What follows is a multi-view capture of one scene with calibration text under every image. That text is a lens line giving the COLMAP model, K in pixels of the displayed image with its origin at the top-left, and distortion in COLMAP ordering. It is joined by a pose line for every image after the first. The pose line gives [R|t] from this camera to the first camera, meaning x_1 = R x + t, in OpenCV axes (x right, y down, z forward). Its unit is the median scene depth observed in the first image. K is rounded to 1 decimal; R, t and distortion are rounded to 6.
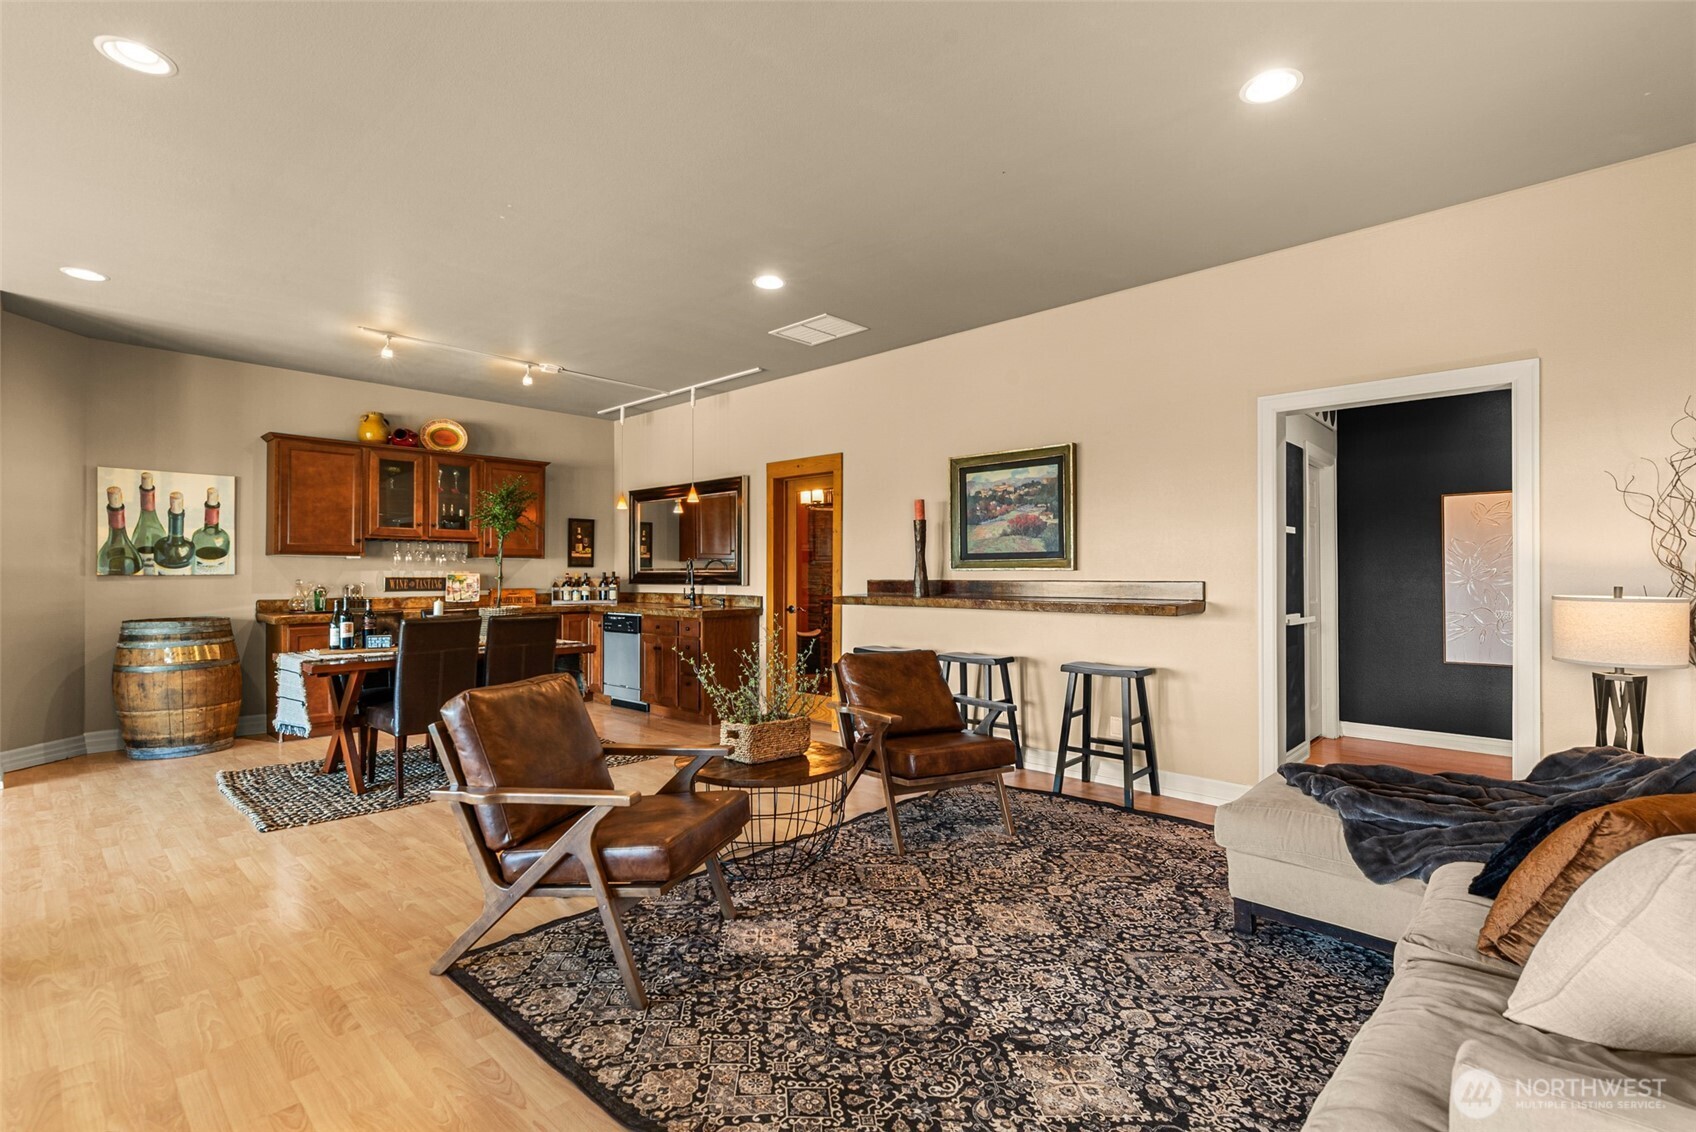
lens RADIAL K [[777.0, 0, 871.4], [0, 777.0, 569.1], [0, 0, 1]] dist [0.001262, -0.000964]
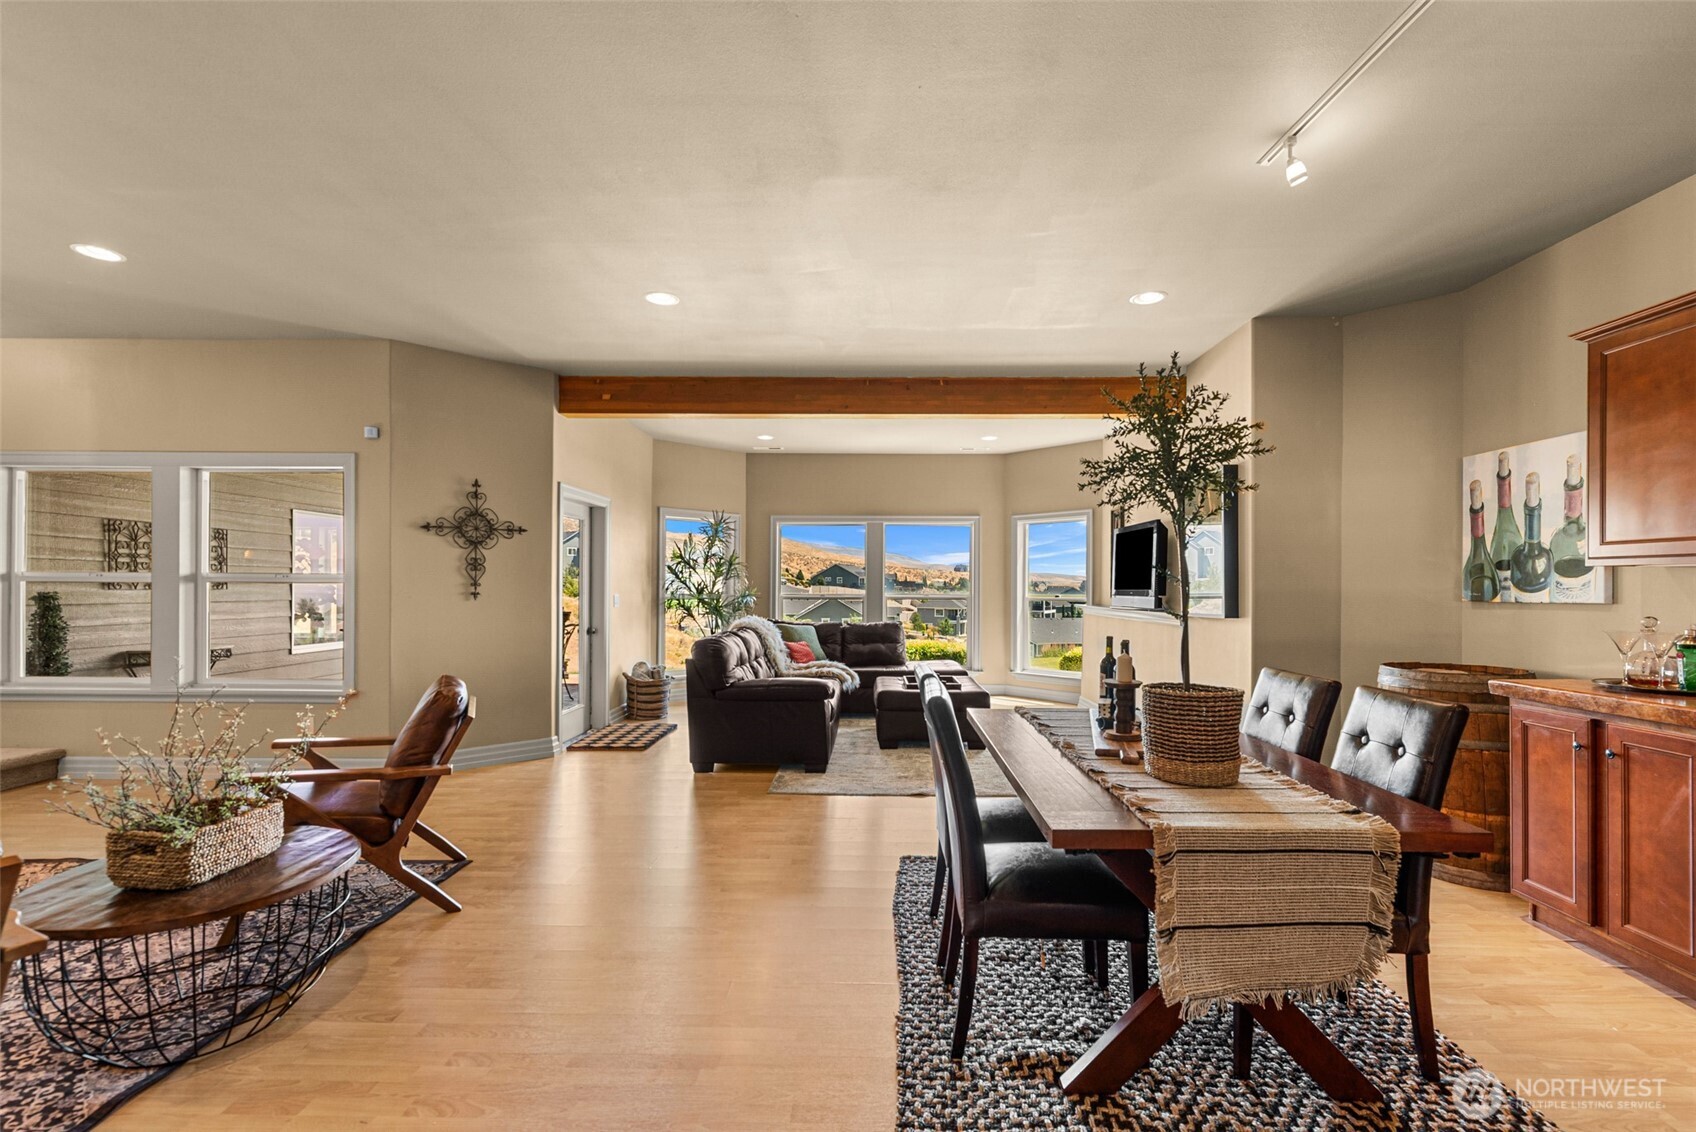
lens RADIAL K [[745.3, 0, 868.0], [0, 745.3, 579.4], [0, 0, 1]] dist [0.001243, 0.001384]
pose [[-0.753528, -0.010462, -0.657333, -0.085665], [-0.002213, 0.999908, -0.013378, -0.002356], [0.657412, -0.008626, -0.753482, 1.141117]]
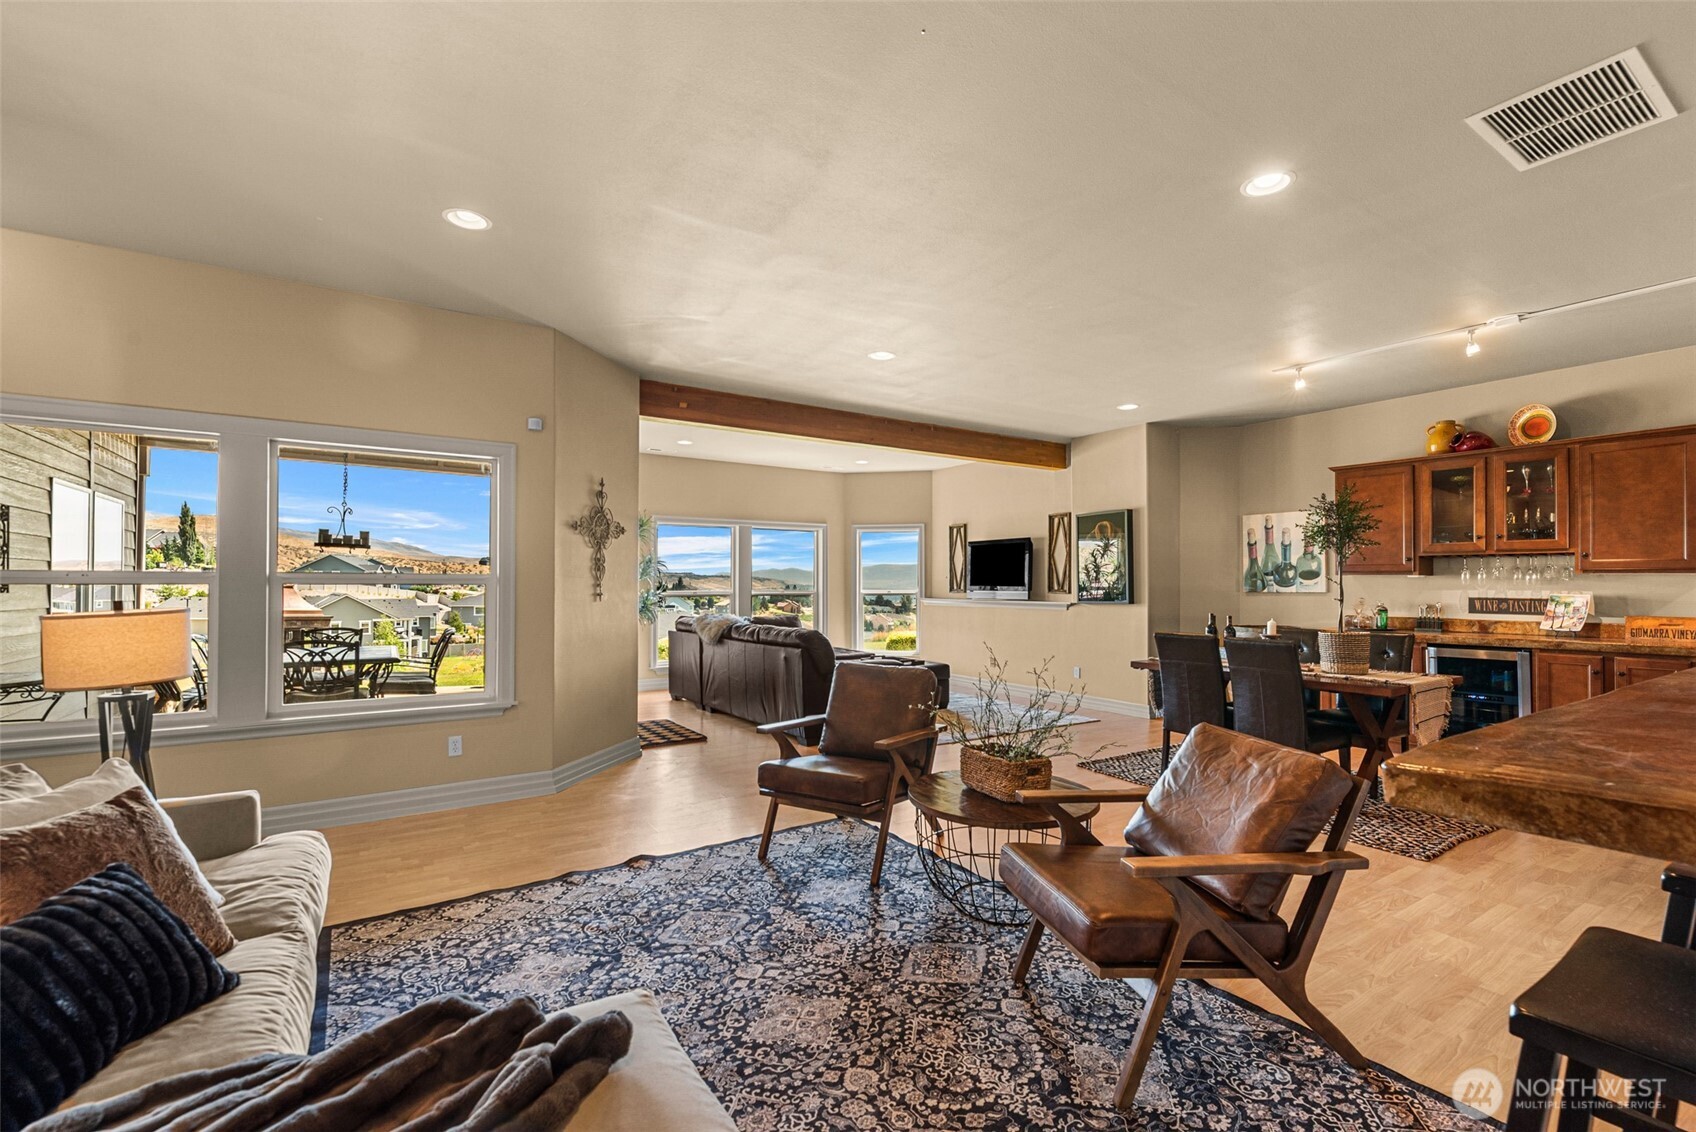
lens RADIAL K [[745.3, 0, 858.1], [0, 745.3, 571.0], [0, 0, 1]] dist [0.001243, 0.001384]
pose [[-0.249680, -0.016544, -0.968187, 0.485608], [0.002419, 0.999840, -0.017709, -0.007938], [0.968325, -0.006764, -0.249600, 0.645634]]
